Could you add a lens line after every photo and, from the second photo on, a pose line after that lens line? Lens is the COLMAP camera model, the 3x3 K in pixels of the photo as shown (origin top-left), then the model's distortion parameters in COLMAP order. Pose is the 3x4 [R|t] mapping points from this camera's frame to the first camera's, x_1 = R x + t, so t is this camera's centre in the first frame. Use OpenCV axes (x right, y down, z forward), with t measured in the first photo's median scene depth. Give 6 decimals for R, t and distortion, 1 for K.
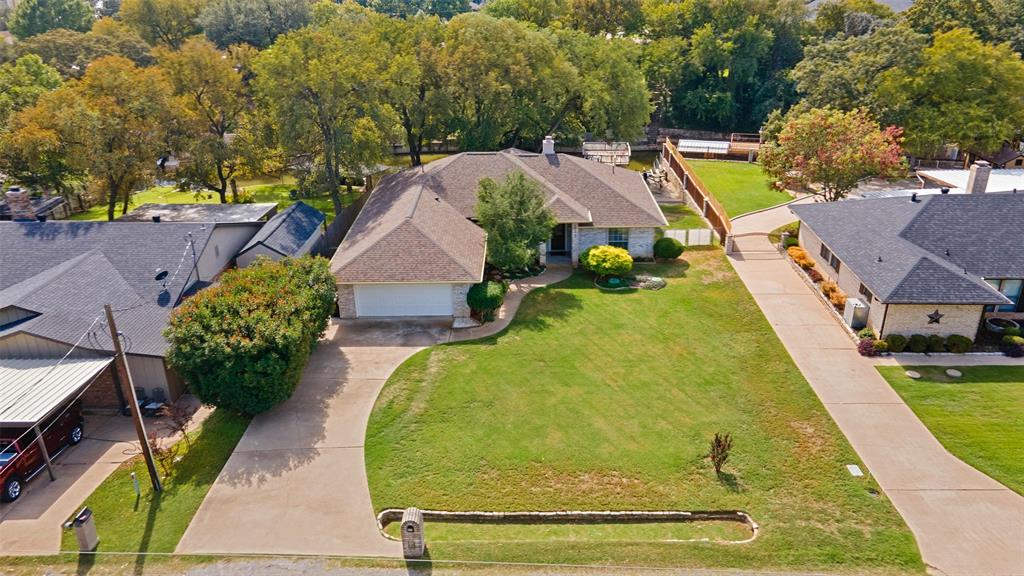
lens RADIAL K [[748.1, 0, 515.1], [0, 748.1, 287.6], [0, 0, 1]] dist [0.044667, 0.005763]
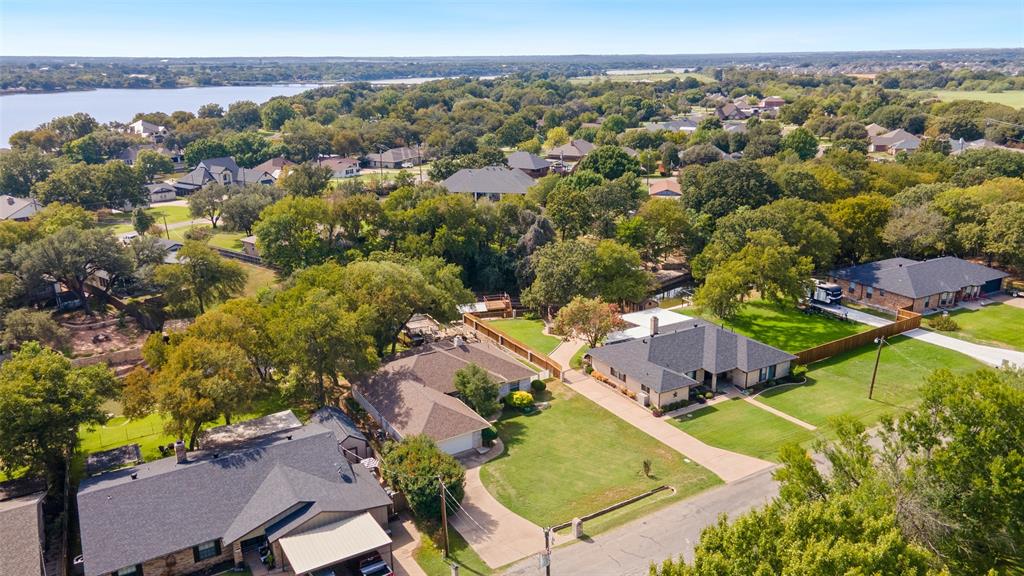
lens RADIAL K [[748.1, 0, 515.1], [0, 748.1, 287.6], [0, 0, 1]] dist [0.044667, 0.005763]
pose [[0.846905, -0.148261, 0.510658, -1.030142], [0.214091, 0.974139, -0.072236, -0.225503], [-0.486742, 0.170505, 0.856744, -0.837665]]
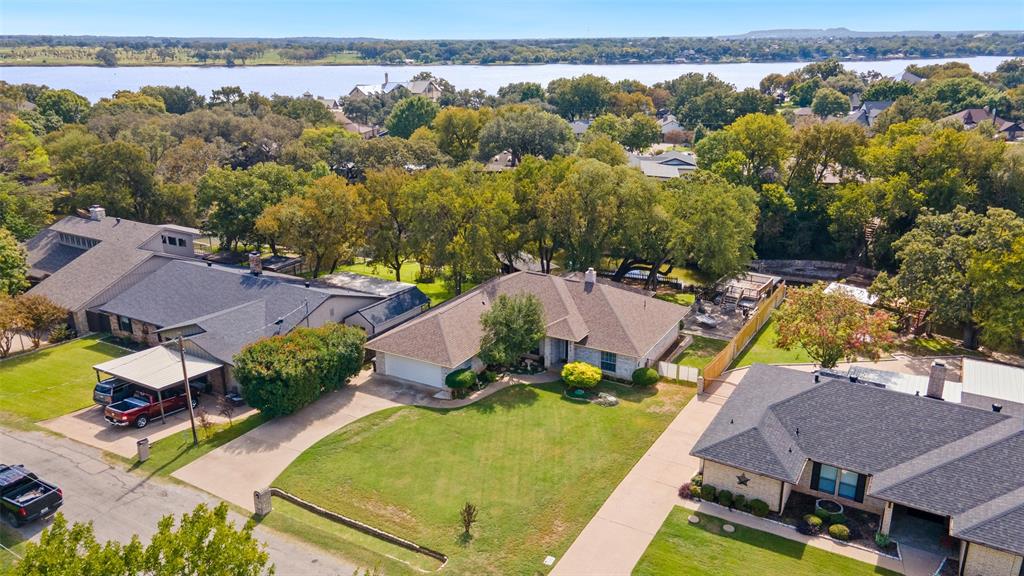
lens RADIAL K [[748.1, 0, 515.1], [0, 748.1, 287.6], [0, 0, 1]] dist [0.044667, 0.005763]
pose [[0.875626, 0.162618, -0.454791, 0.720147], [-0.207181, 0.977048, -0.049534, -0.118332], [0.436297, 0.137597, 0.889220, -0.217039]]
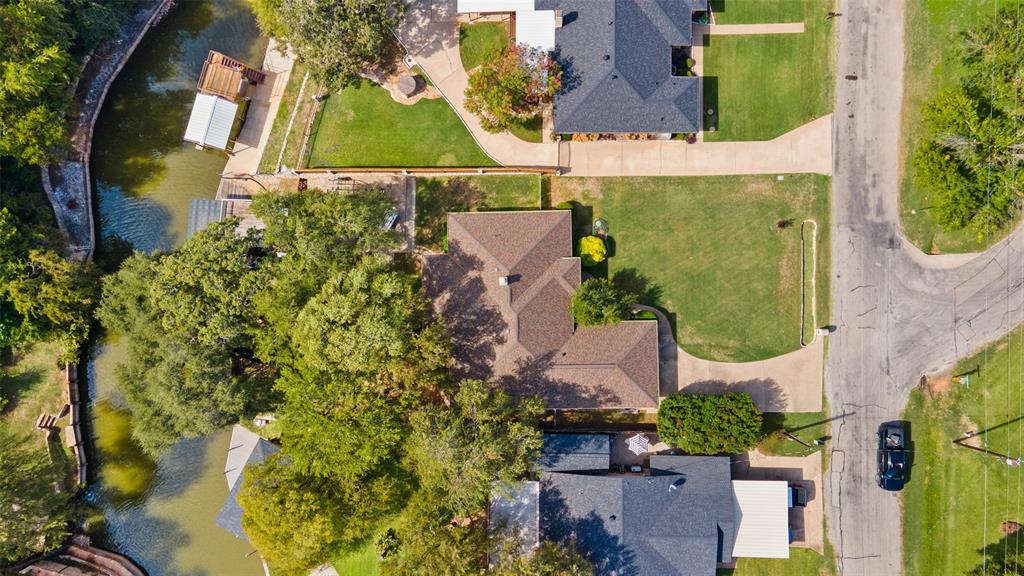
lens RADIAL K [[748.1, 0, 515.1], [0, 748.1, 287.6], [0, 0, 1]] dist [0.044667, 0.005763]
pose [[-0.019554, -0.998244, 0.055908, -0.066548], [0.452895, 0.041009, 0.890620, -2.055044], [-0.891349, 0.042736, 0.451298, 0.496705]]
